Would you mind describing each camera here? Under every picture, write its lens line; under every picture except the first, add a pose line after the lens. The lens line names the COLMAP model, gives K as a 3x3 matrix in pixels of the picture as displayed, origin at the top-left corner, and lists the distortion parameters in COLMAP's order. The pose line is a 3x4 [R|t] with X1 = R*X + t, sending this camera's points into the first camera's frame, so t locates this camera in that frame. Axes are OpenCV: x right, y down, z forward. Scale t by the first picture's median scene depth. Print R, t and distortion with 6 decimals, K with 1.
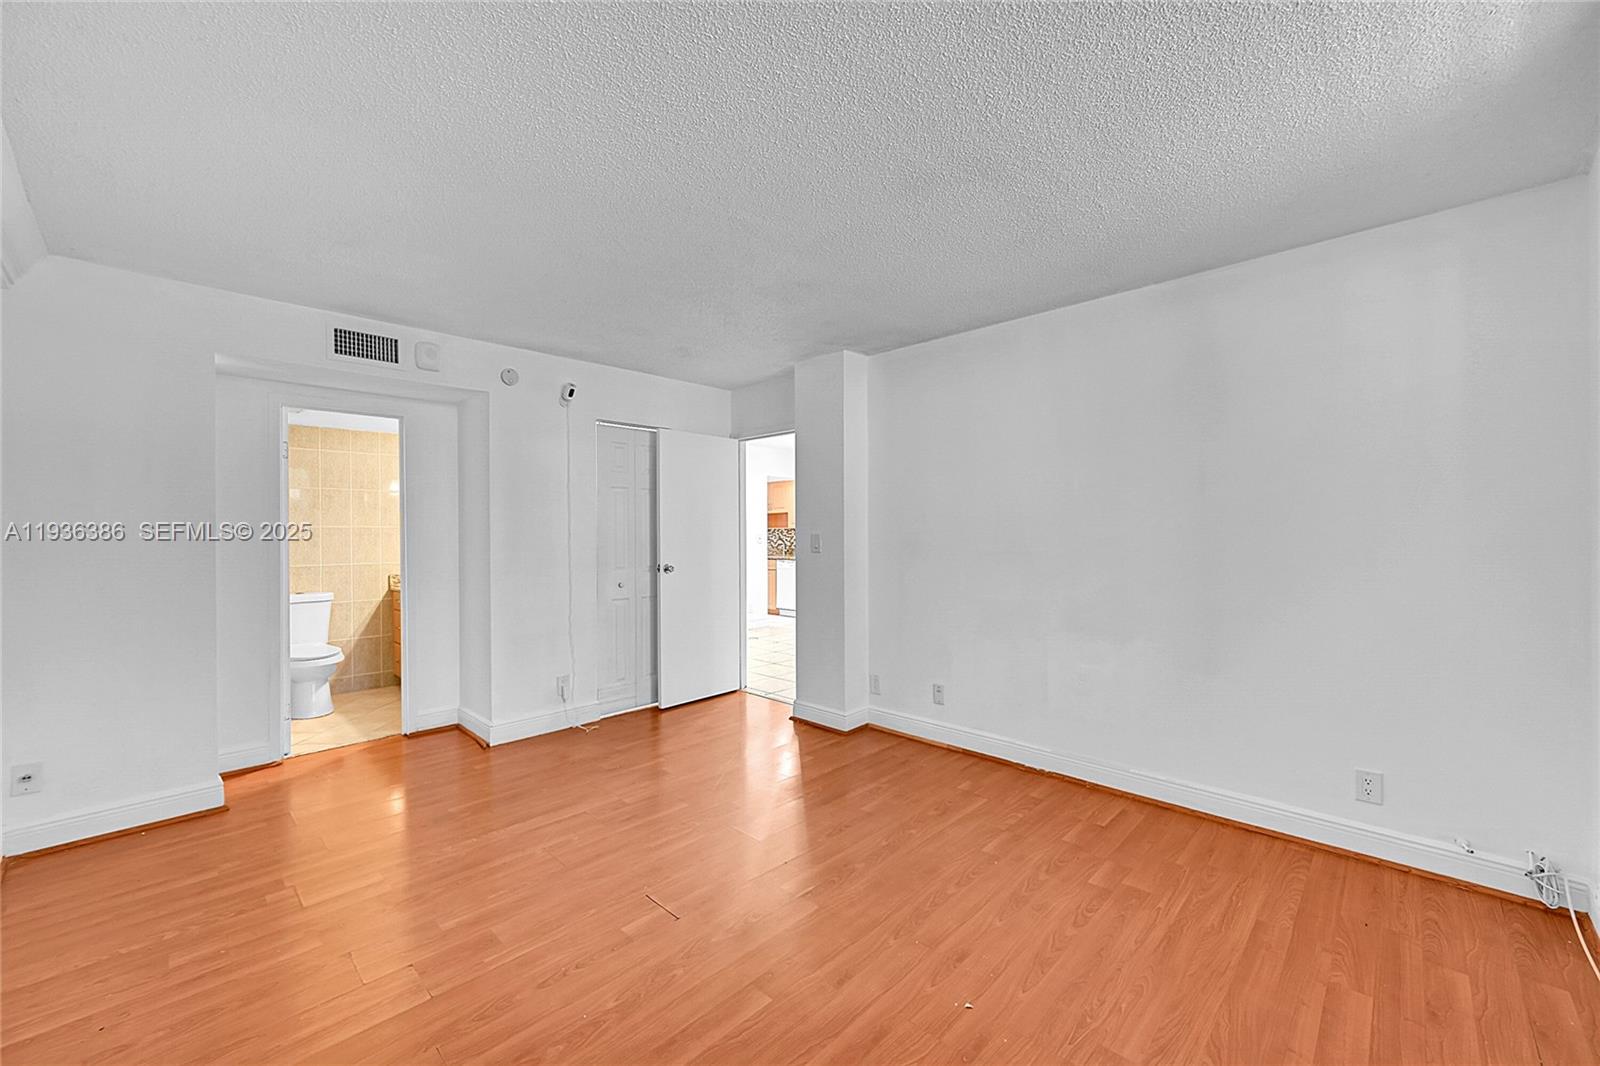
lens RADIAL K [[630.8, 0, 797.7], [0, 630.8, 532.8], [0, 0, 1]] dist [0.002424, 0.000488]
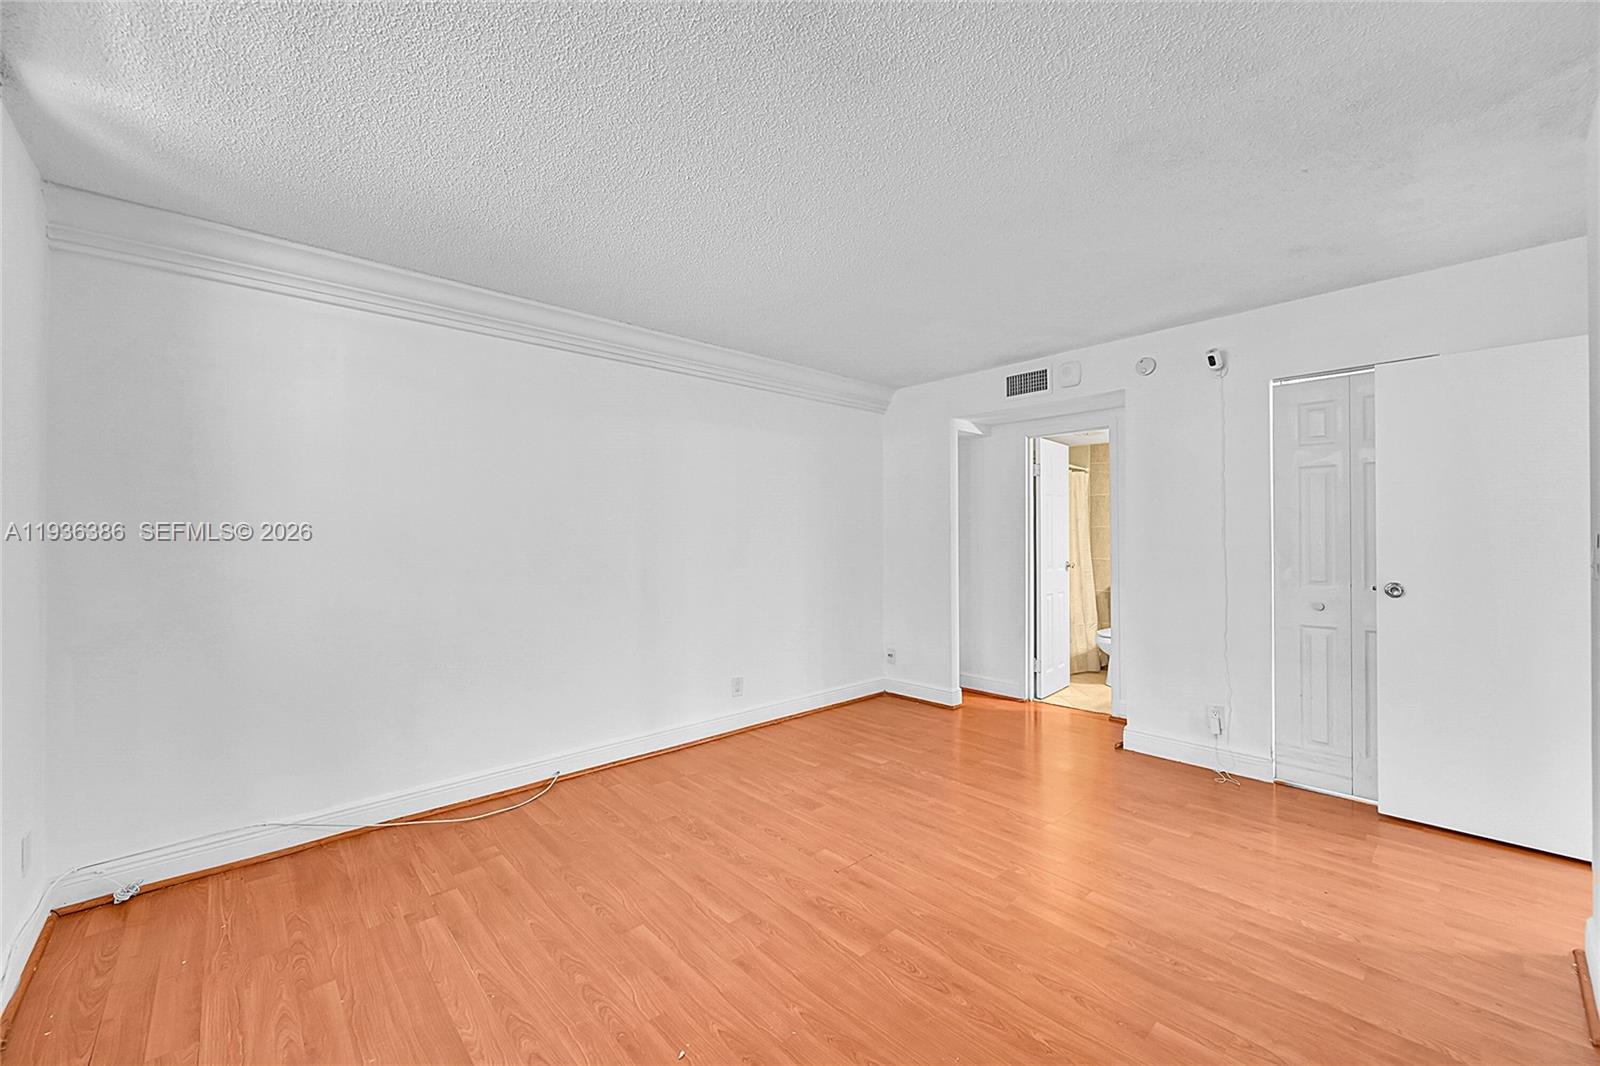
lens RADIAL K [[630.8, 0, 797.7], [0, 630.8, 532.8], [0, 0, 1]] dist [0.002424, 0.000488]
pose [[-0.058582, 0.000098, -0.998283, 0.676069], [0.003932, 0.999992, -0.000133, -0.001155], [0.998275, -0.003933, -0.058582, 0.707590]]
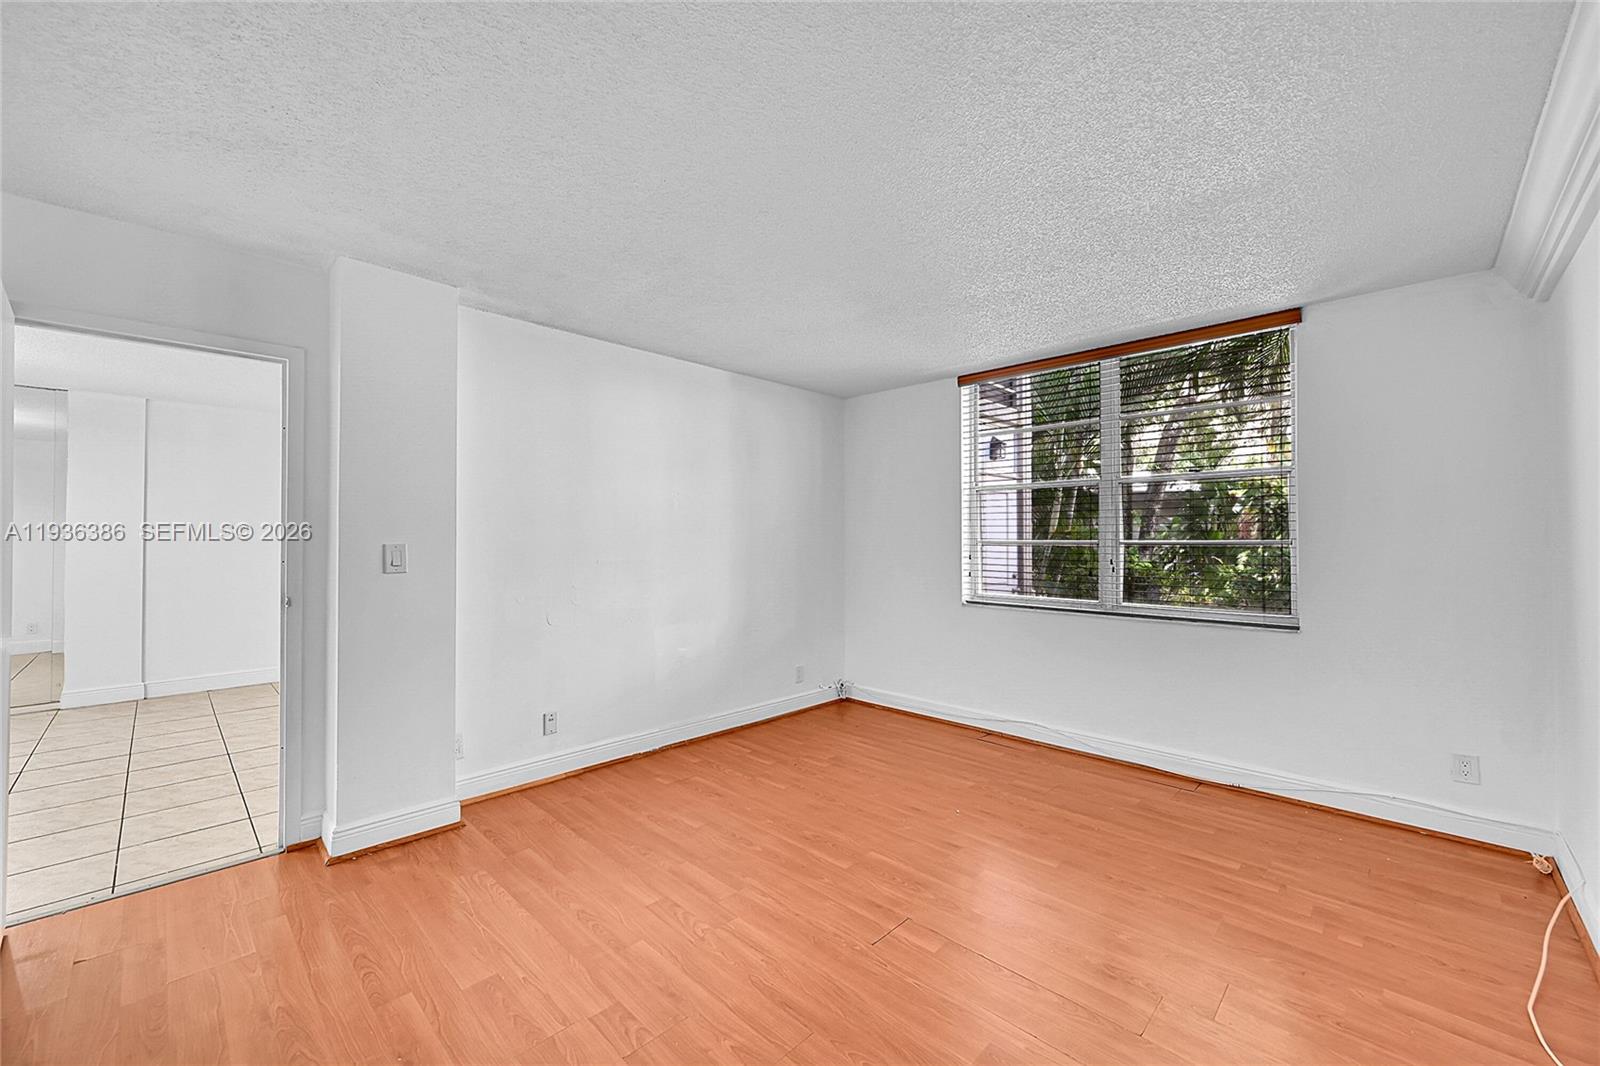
lens RADIAL K [[630.8, 0, 797.7], [0, 630.8, 532.8], [0, 0, 1]] dist [0.002424, 0.000488]
pose [[0.003672, 0.017442, 0.999841, -0.869808], [-0.000078, 0.999848, -0.017441, 0.001999], [-0.999993, -0.000014, 0.003673, 0.833626]]
